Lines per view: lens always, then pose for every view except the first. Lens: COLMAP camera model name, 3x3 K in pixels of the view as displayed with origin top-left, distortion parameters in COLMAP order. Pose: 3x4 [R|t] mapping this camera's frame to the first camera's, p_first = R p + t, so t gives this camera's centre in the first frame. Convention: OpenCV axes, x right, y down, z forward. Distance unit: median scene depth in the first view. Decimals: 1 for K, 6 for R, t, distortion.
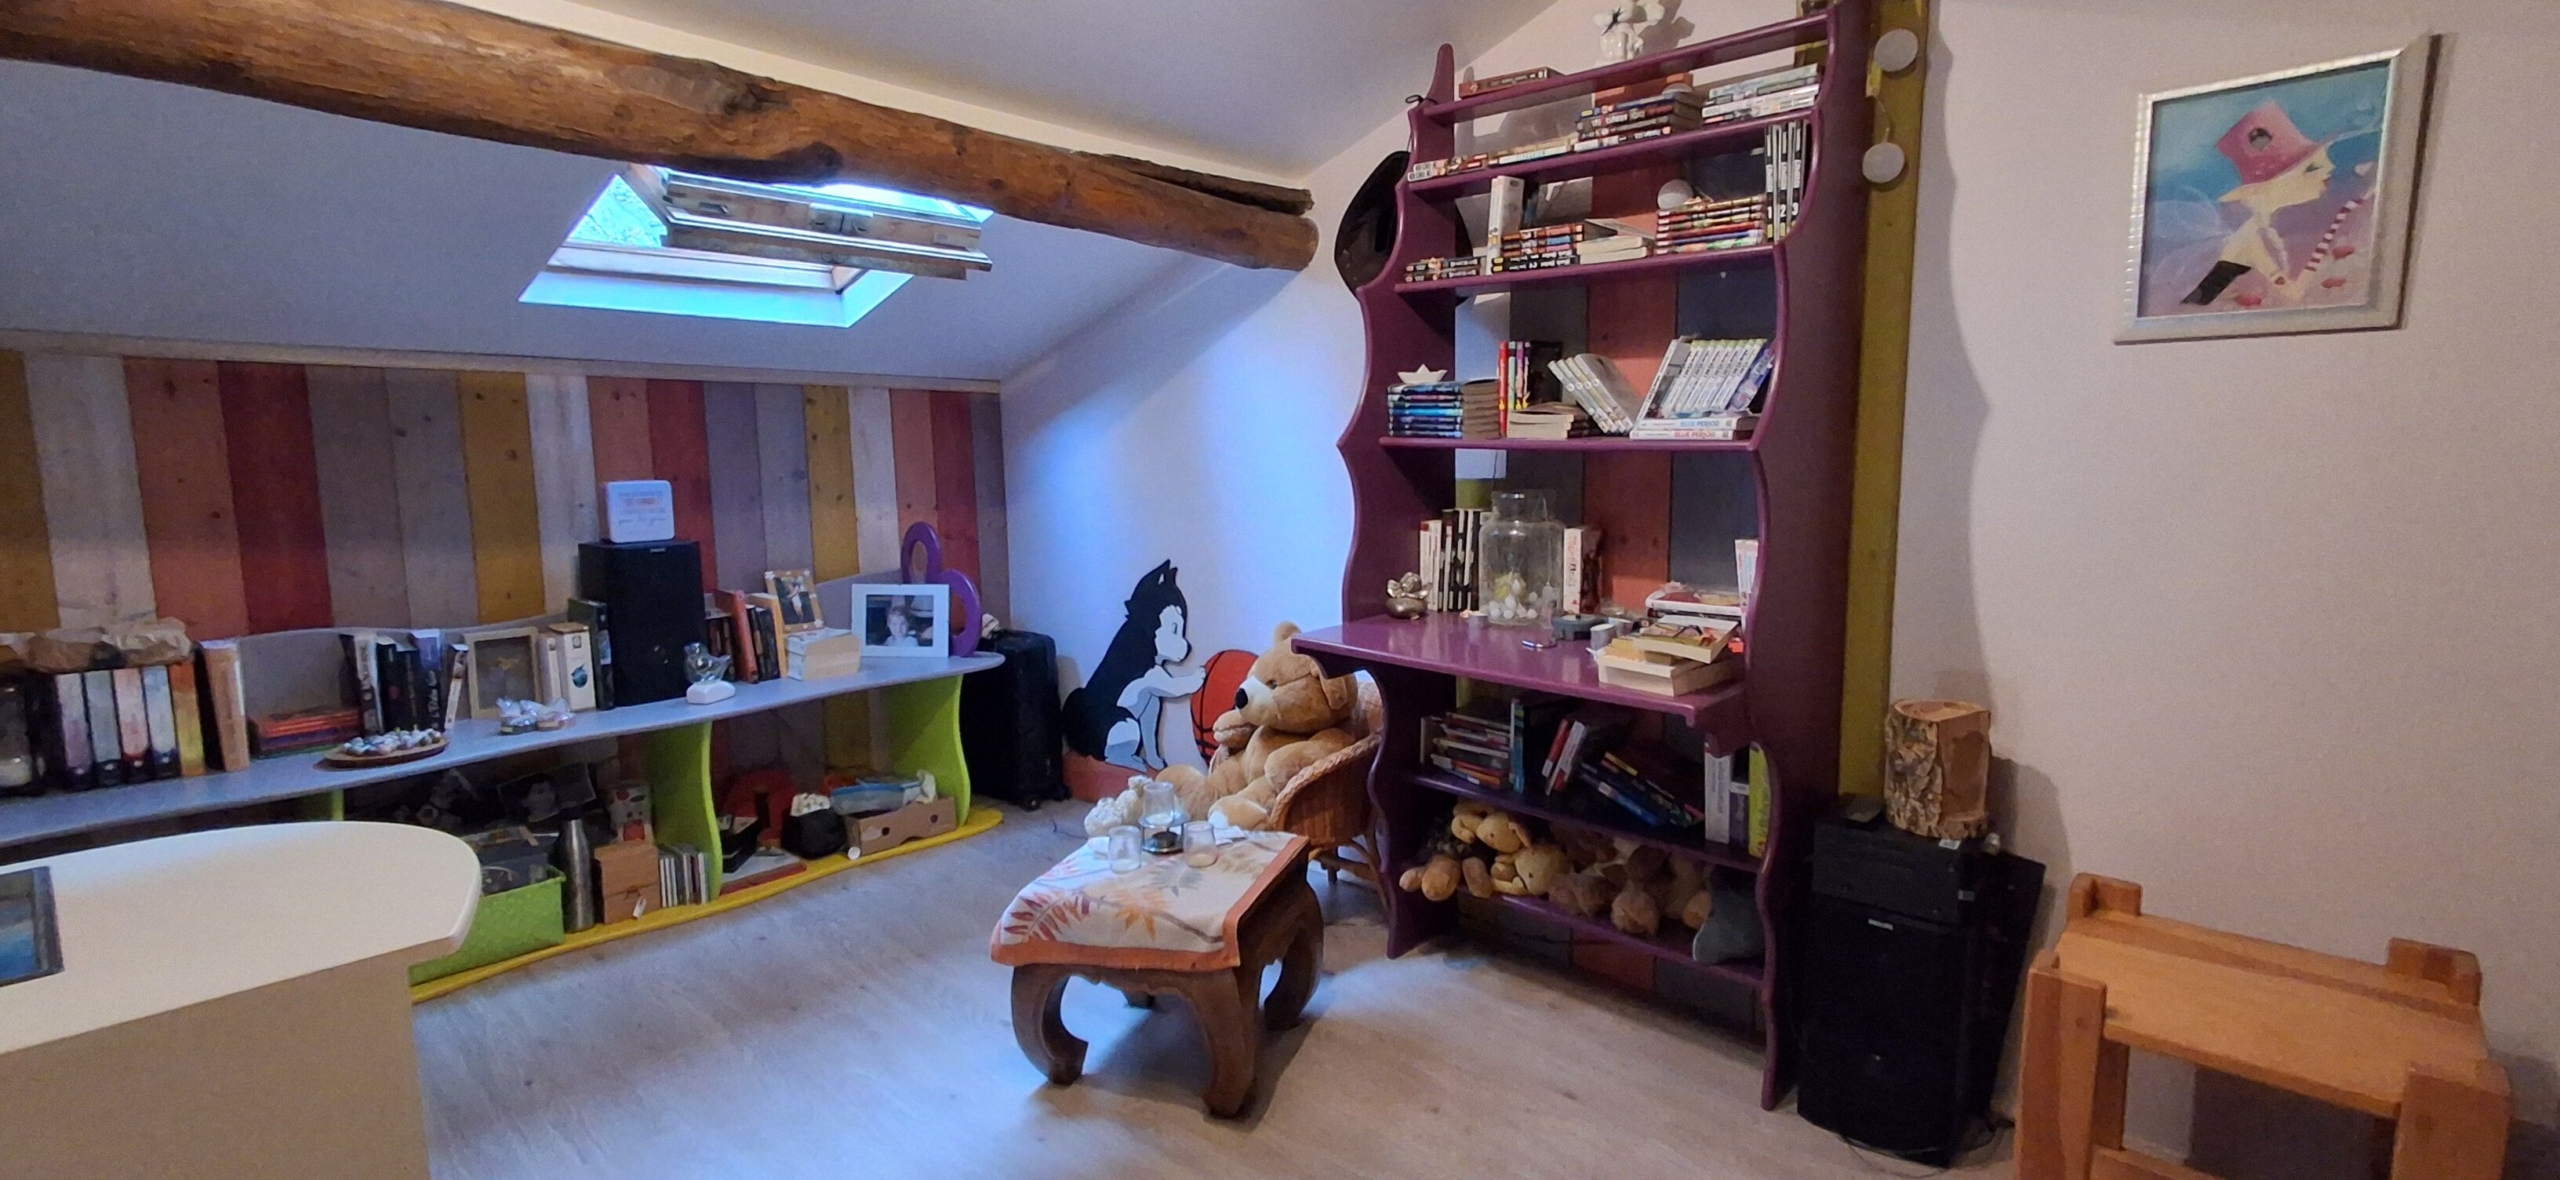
lens RADIAL K [[1172.0, 0, 1264.4], [0, 1172.0, 579.0], [0, 0, 1]] dist [0.001343, 0.002540]
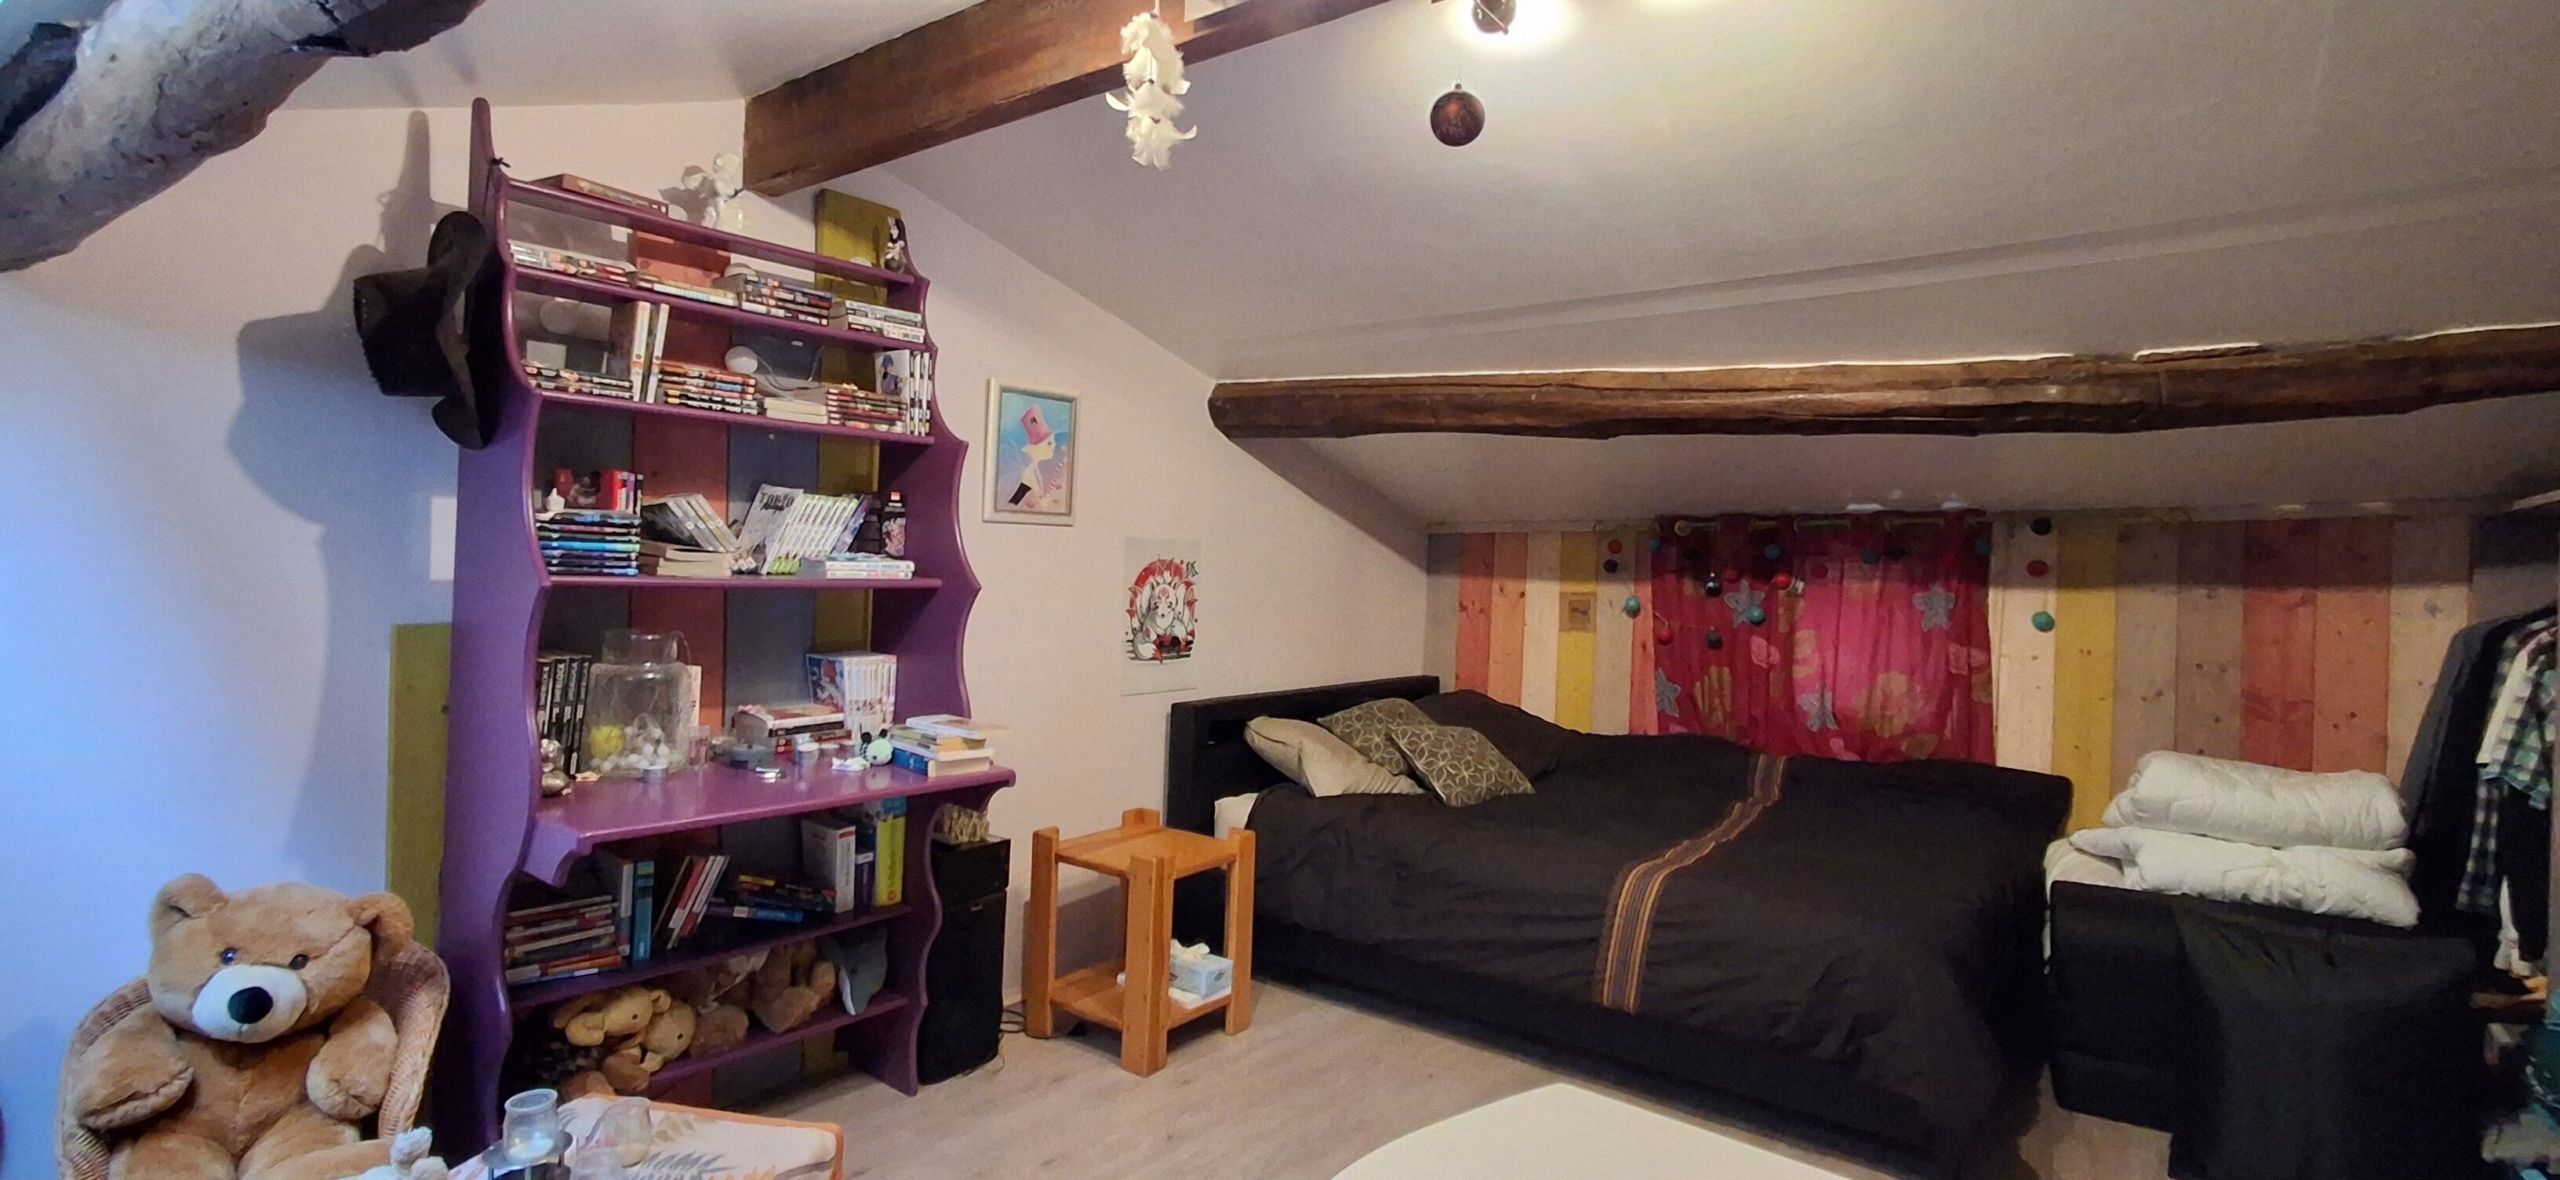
lens RADIAL K [[1172.0, 0, 1266.7], [0, 1172.0, 587.0], [0, 0, 1]] dist [0.001343, 0.002540]
pose [[-0.117096, -0.013501, 0.993029, -0.863707], [0.102889, 0.994362, 0.025652, -0.093111], [-0.987776, 0.105176, -0.115047, 0.688398]]
